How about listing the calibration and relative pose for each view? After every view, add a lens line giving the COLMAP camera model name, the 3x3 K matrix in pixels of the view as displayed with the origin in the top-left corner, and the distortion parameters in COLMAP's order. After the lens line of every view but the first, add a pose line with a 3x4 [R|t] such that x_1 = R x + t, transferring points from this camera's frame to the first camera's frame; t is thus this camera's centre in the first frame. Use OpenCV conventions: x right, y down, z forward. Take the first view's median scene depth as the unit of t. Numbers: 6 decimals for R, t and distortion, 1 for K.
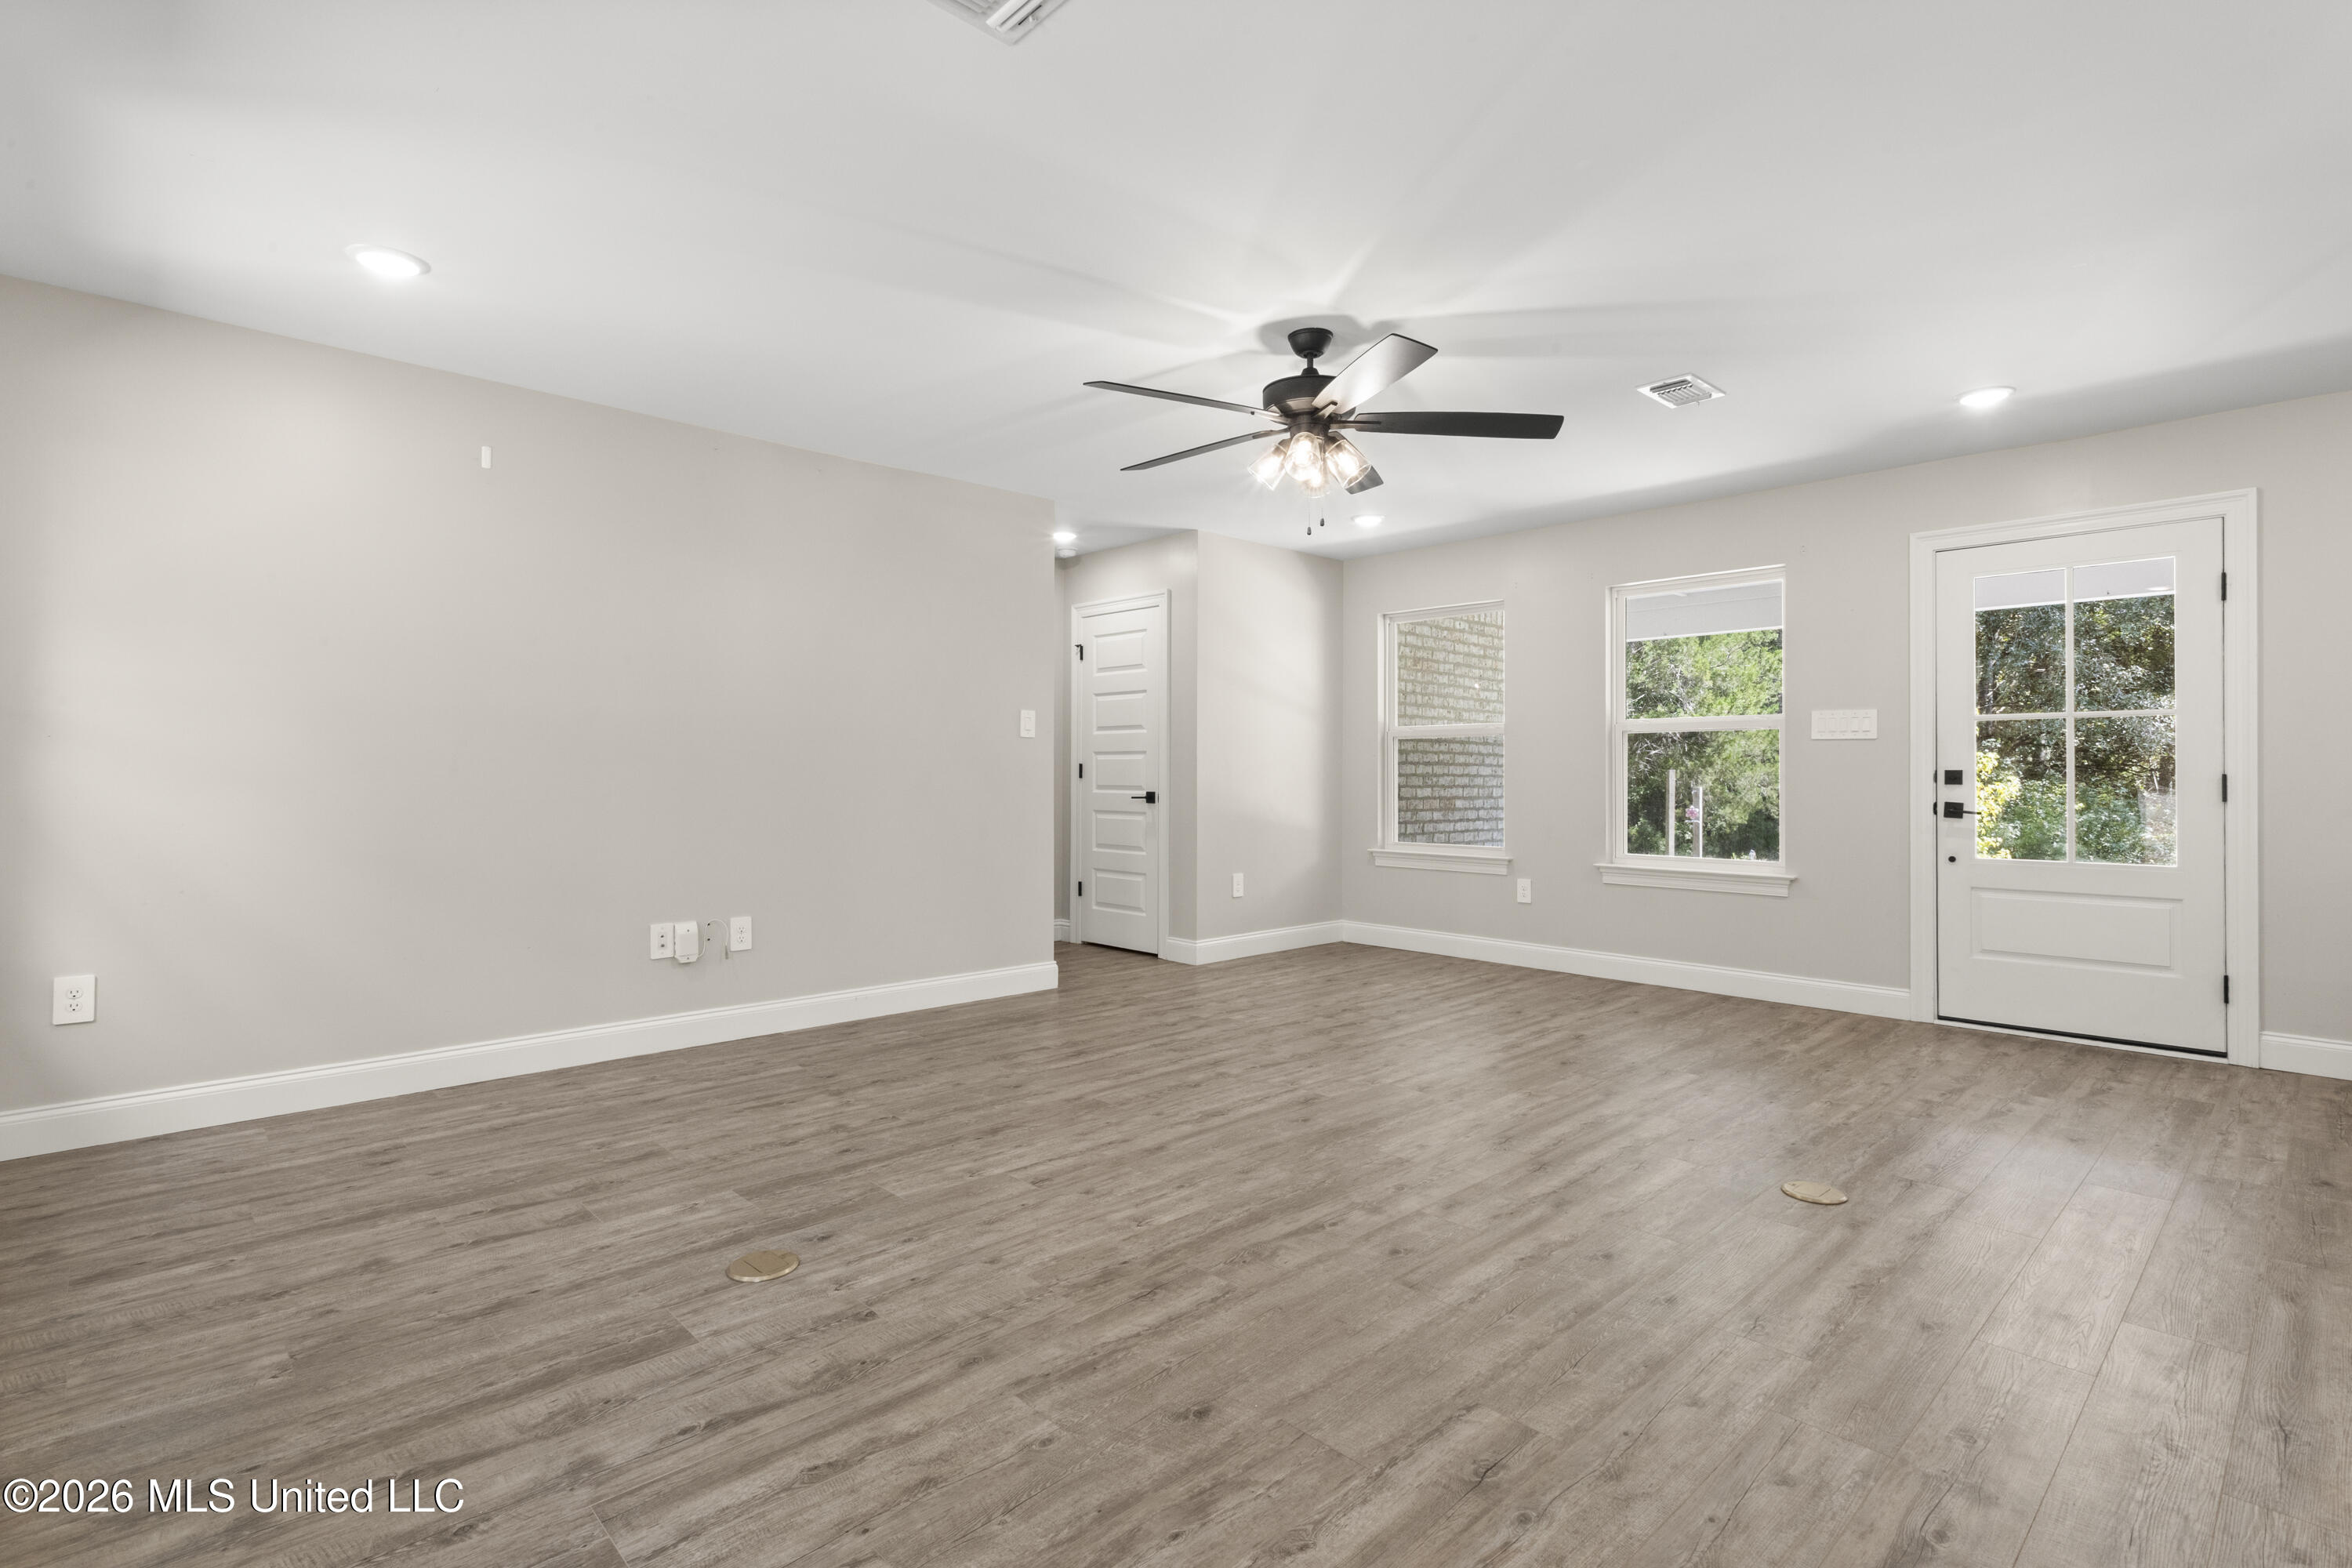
lens RADIAL K [[1130.3, 0, 1164.1], [0, 1130.3, 778.4], [0, 0, 1]] dist [-0.002226, 0.002894]
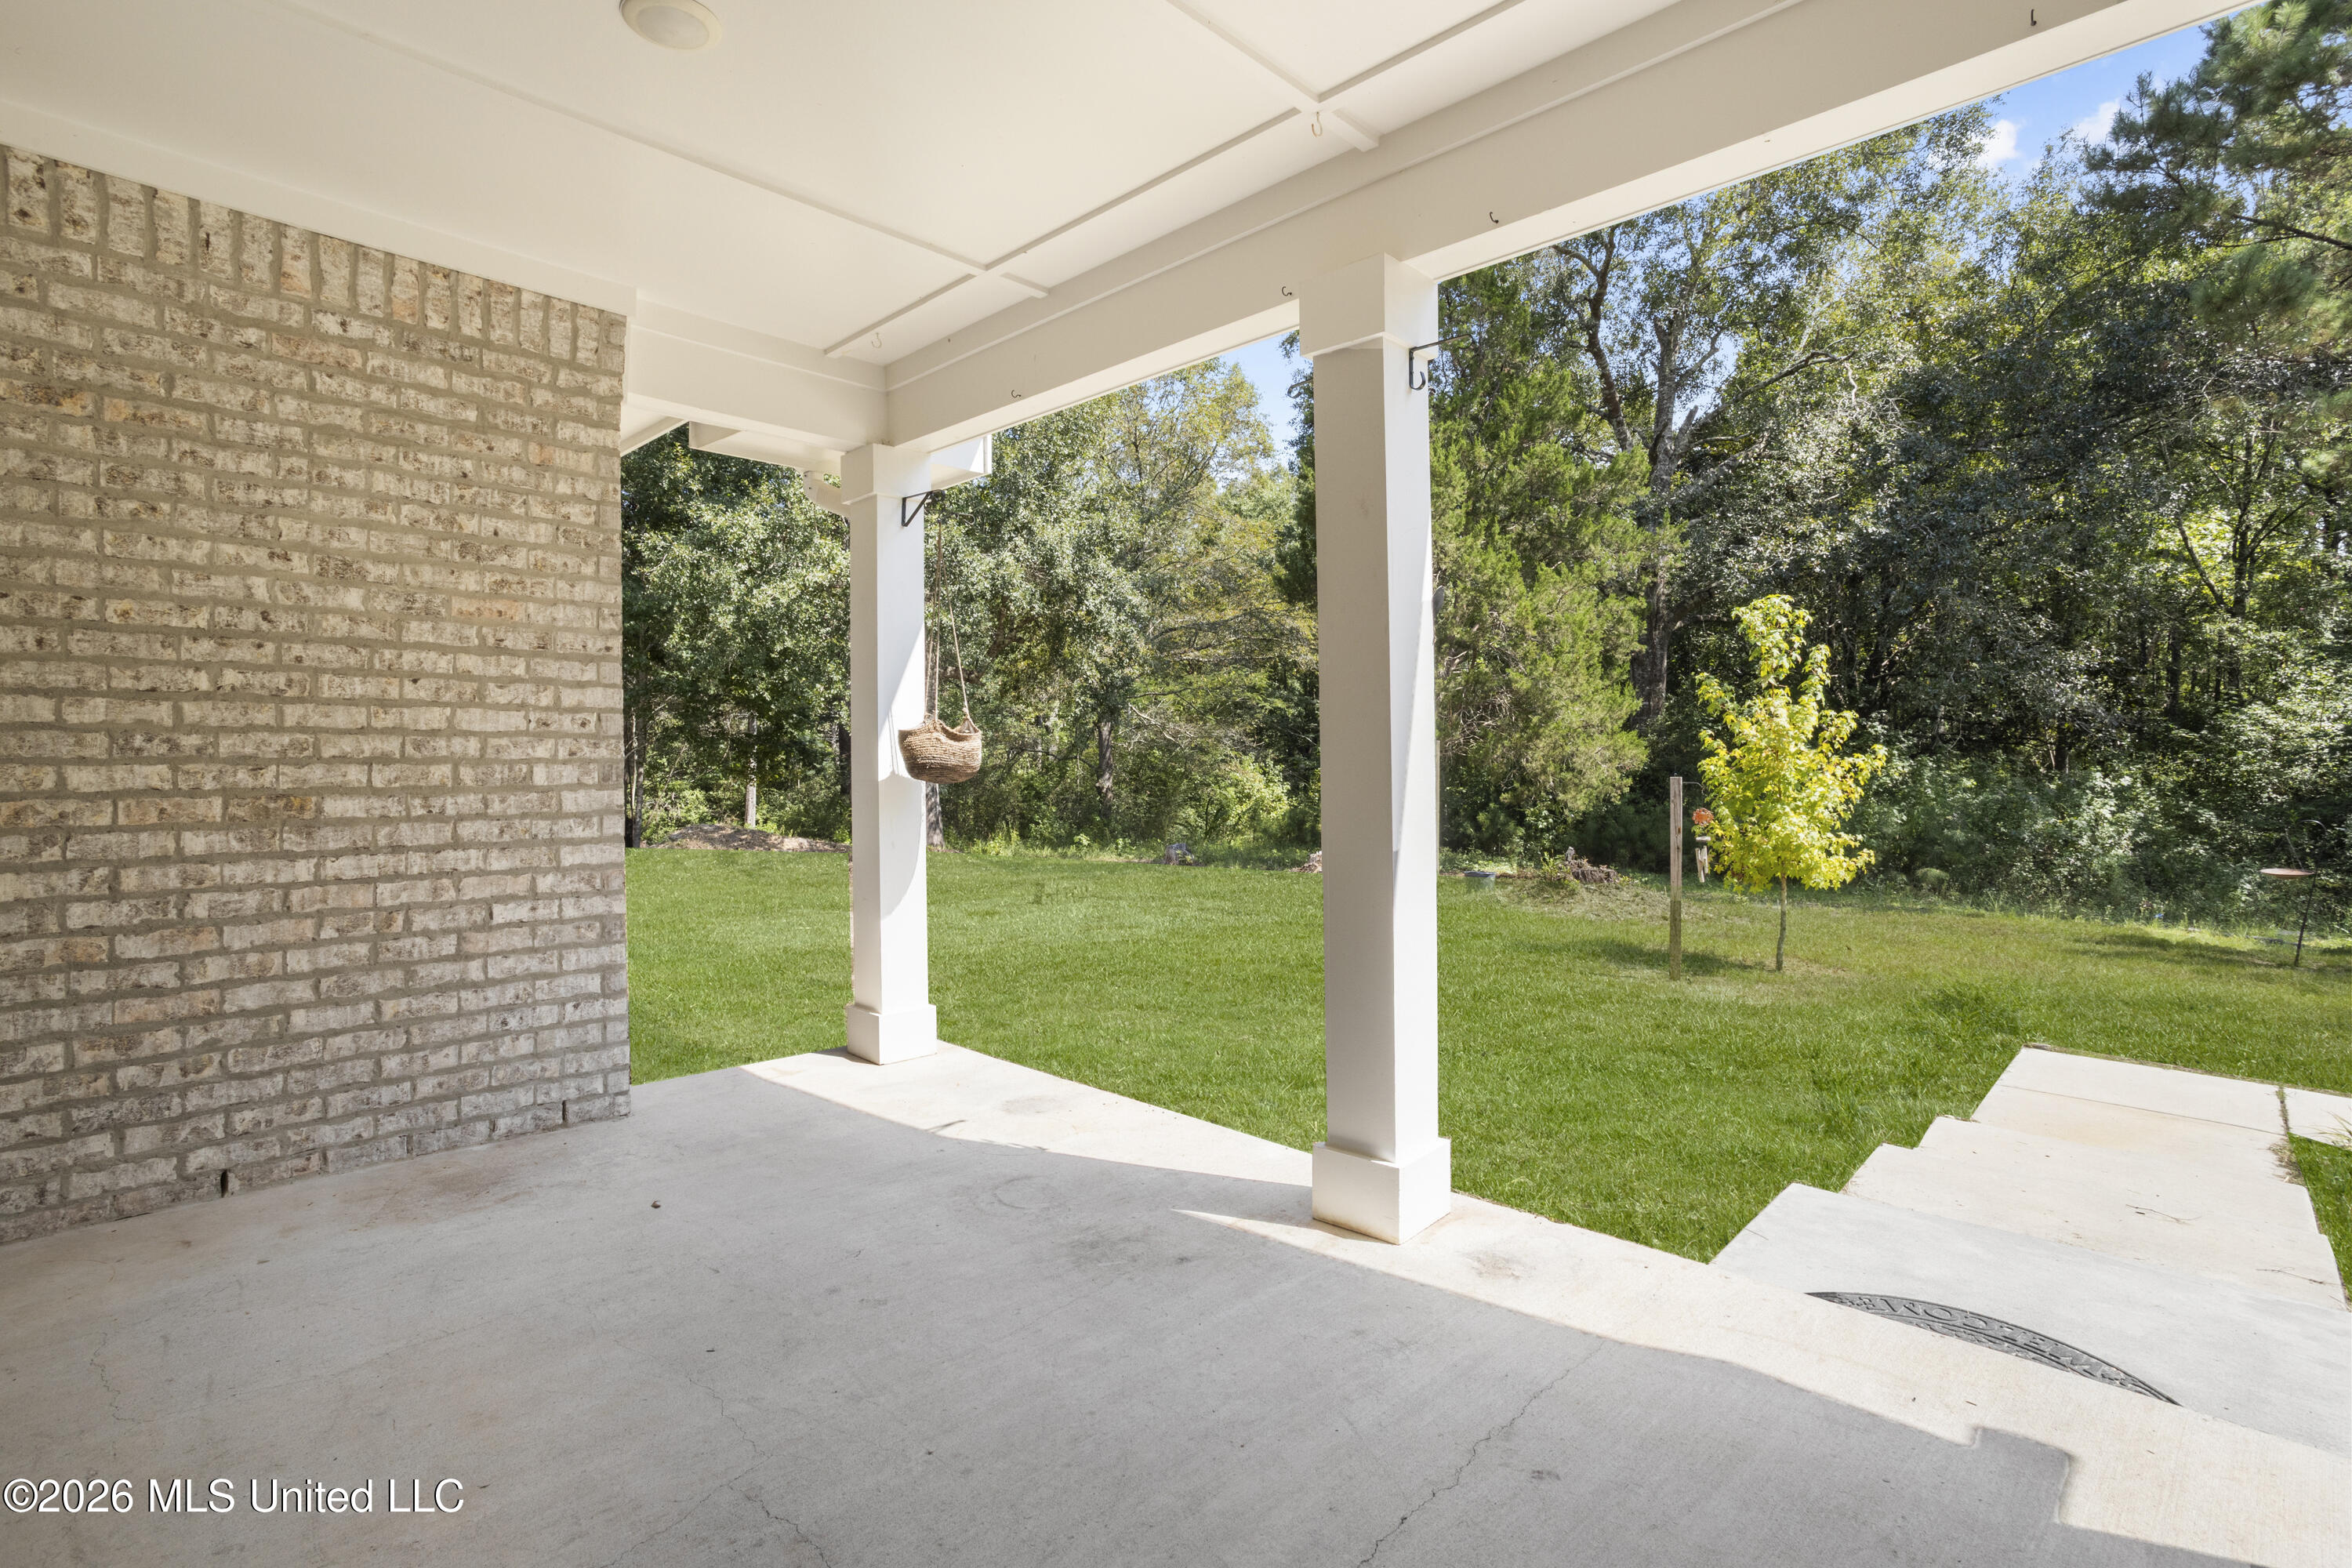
lens RADIAL K [[1130.3, 0, 1187.2], [0, 1130.3, 770.0], [0, 0, 1]] dist [-0.002226, 0.002894]
pose [[0.997699, -0.006369, 0.067495, 0.513295], [0.005799, 0.999946, 0.008627, 0.008696], [-0.067546, -0.008215, 0.997682, 0.610717]]
